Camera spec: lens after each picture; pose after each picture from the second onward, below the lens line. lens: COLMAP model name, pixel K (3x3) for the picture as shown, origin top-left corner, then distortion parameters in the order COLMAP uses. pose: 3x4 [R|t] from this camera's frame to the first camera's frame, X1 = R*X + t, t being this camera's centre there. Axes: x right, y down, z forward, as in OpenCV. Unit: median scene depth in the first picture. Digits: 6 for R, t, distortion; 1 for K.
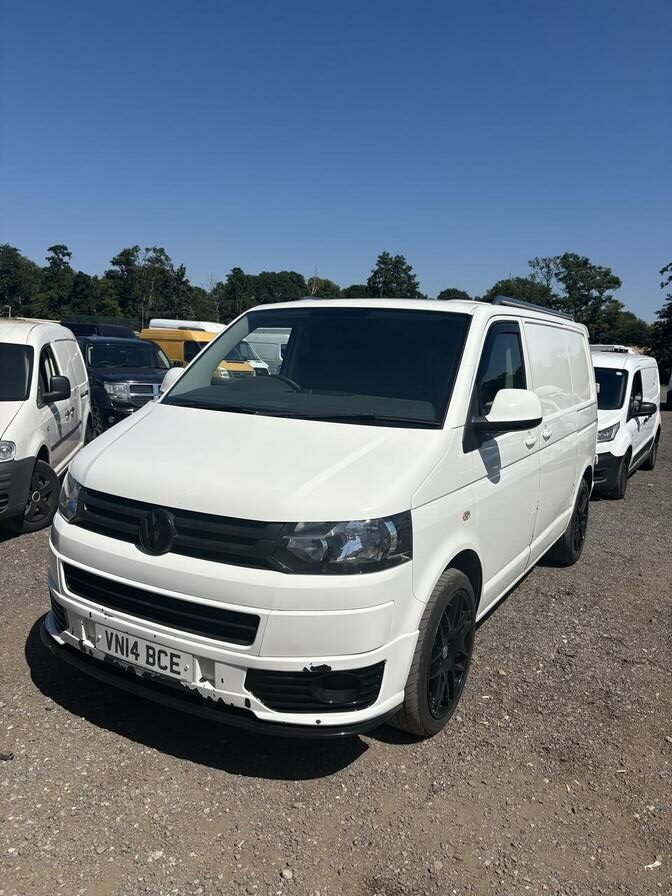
lens RADIAL K [[682.0, 0, 336.0], [0, 682.0, 448.0], [0, 0, 1]] dist [0.002088, 0.003313]
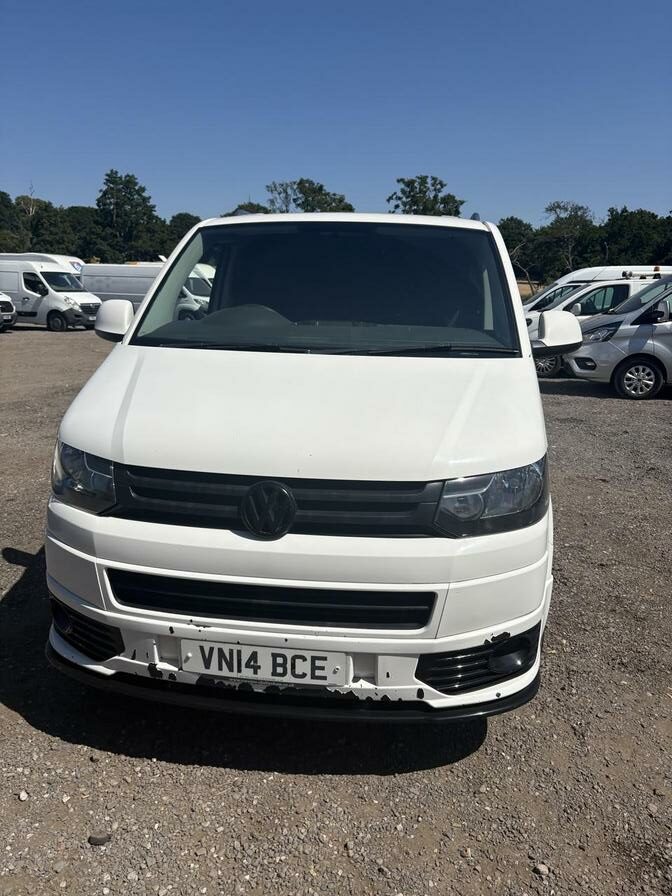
lens RADIAL K [[682.0, 0, 336.0], [0, 682.0, 448.0], [0, 0, 1]] dist [0.002088, 0.003313]
pose [[0.923906, -0.107567, 0.367189, -0.468431], [0.070024, 0.990996, 0.114120, -0.031079], [-0.376159, -0.079724, 0.923119, 0.259272]]
